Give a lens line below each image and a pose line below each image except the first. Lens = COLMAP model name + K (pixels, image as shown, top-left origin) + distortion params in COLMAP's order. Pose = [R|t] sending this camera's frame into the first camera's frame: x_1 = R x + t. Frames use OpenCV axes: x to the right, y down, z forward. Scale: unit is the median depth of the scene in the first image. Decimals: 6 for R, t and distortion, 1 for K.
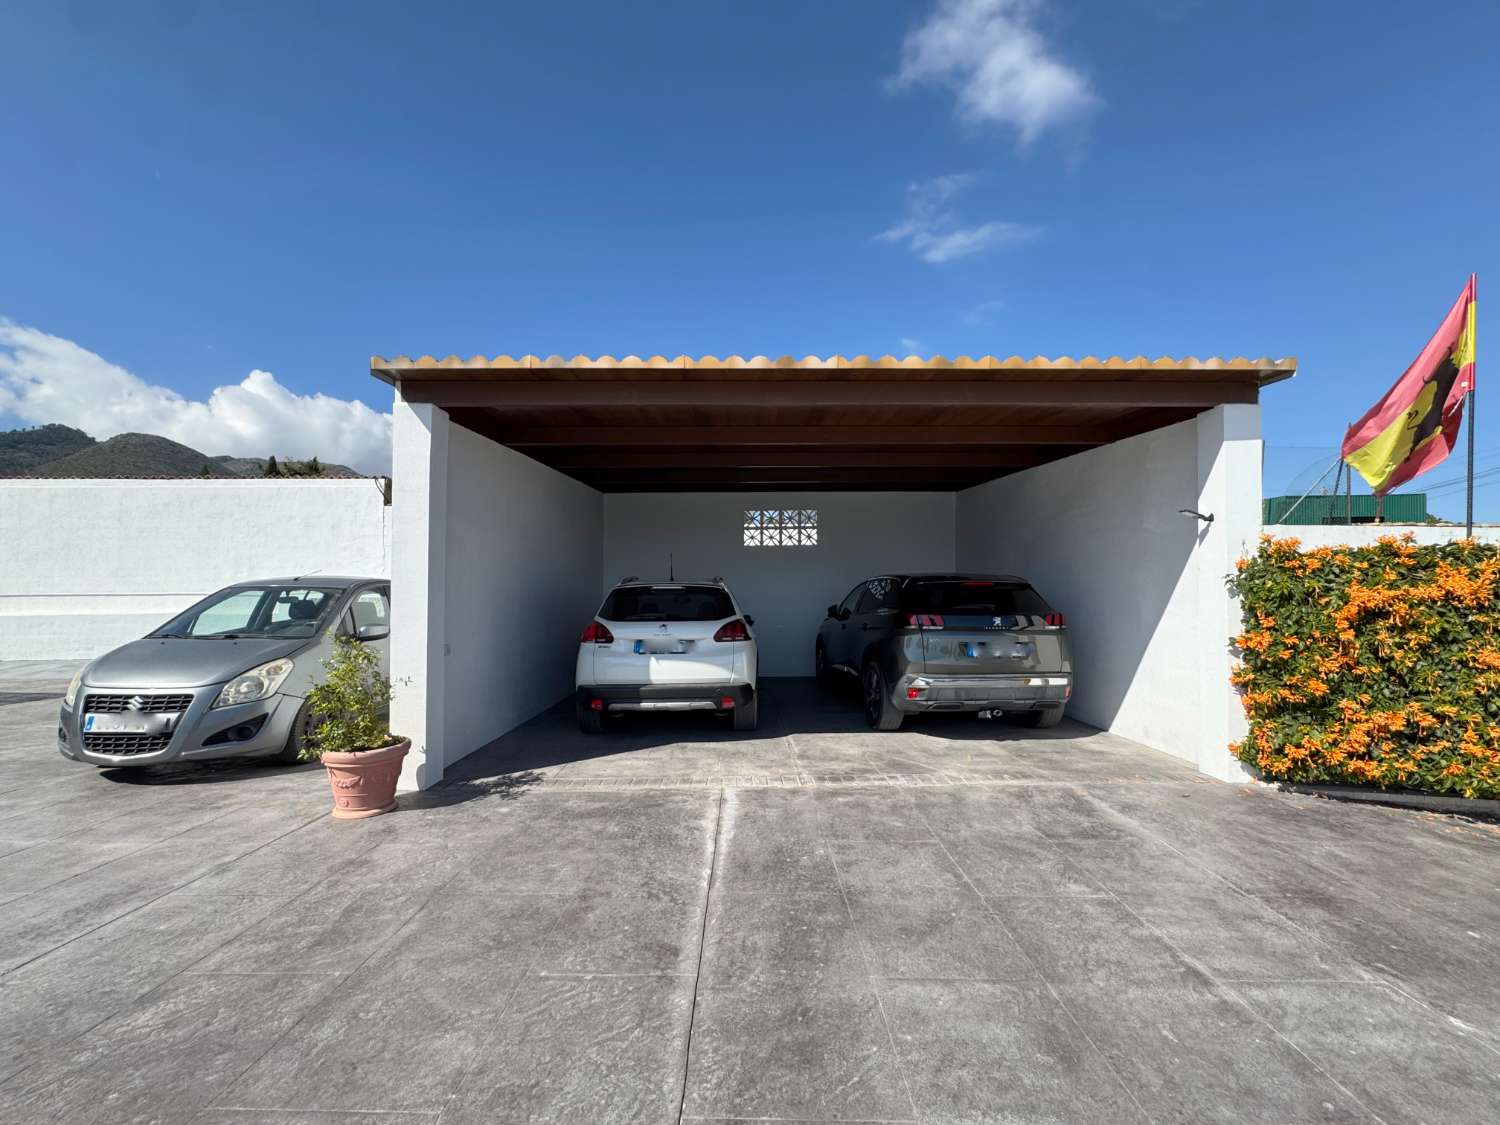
lens RADIAL K [[611.1, 0, 747.1], [0, 611.1, 598.5], [0, 0, 1]] dist [0.003072, 0.000418]
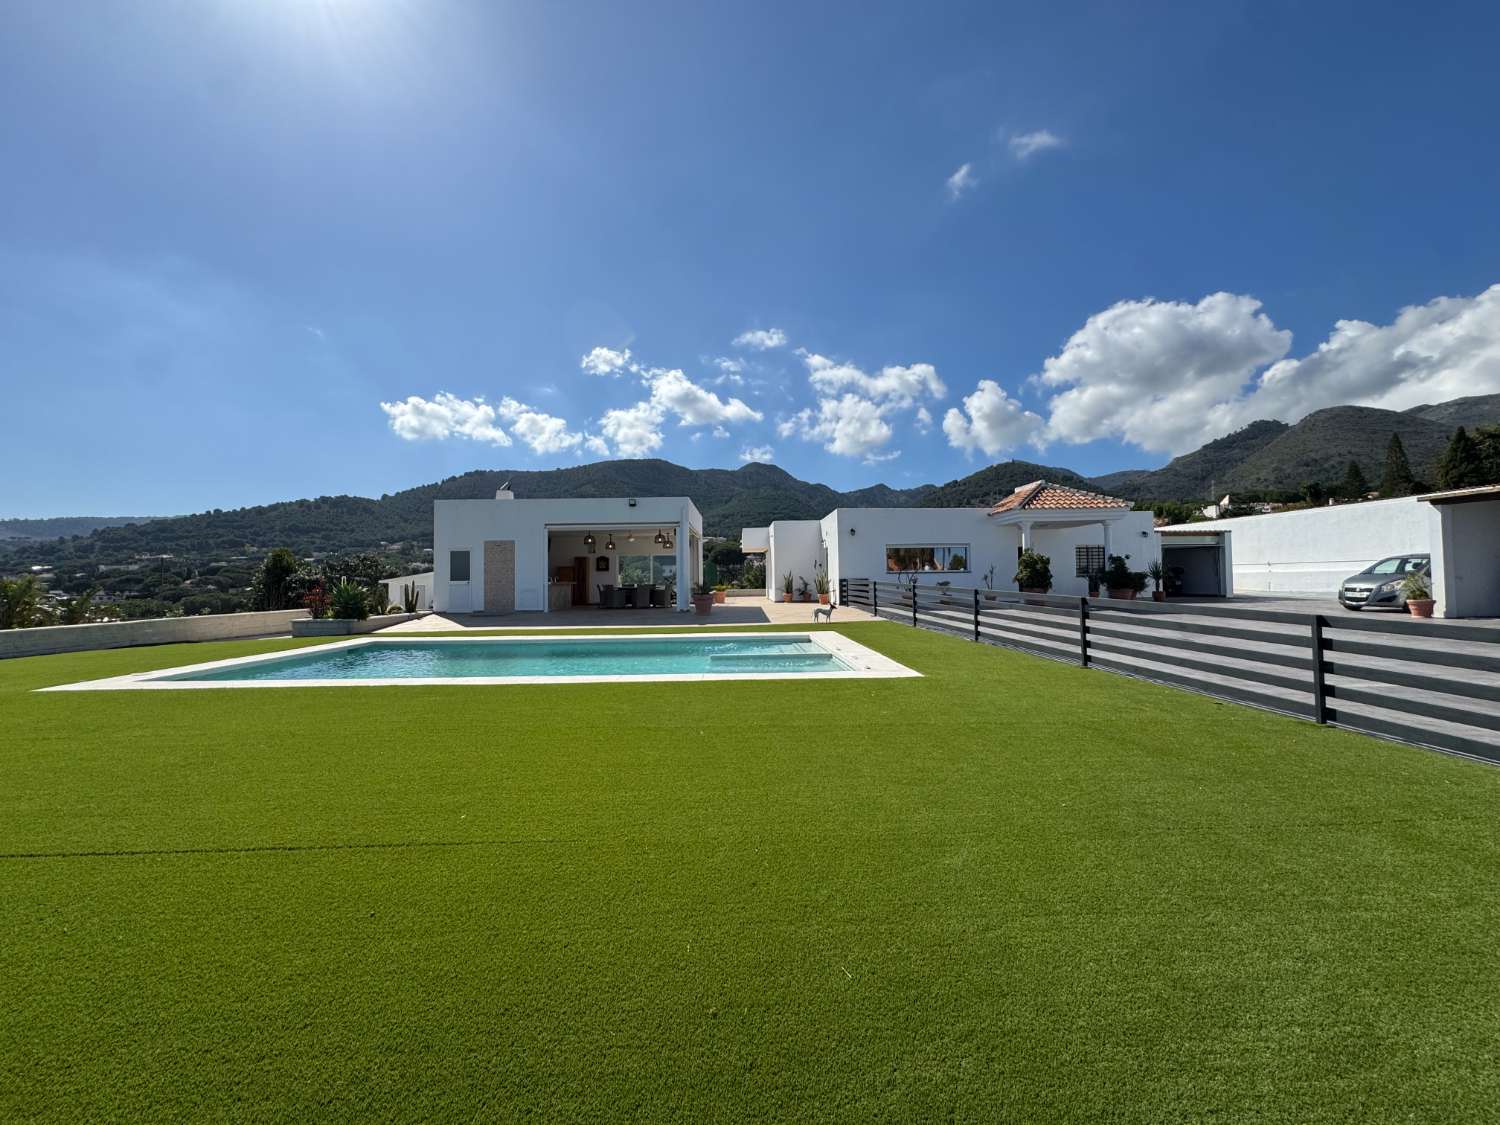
lens RADIAL K [[600.8, 0, 750.0], [0, 600.8, 562.5], [0, 0, 1]] dist [0.003346, 0.000466]
pose [[0.020593, -0.027099, -0.999421, 1.860940], [0.022459, 0.999393, -0.026636, 0.007662], [0.999536, -0.021897, 0.021189, -1.983621]]
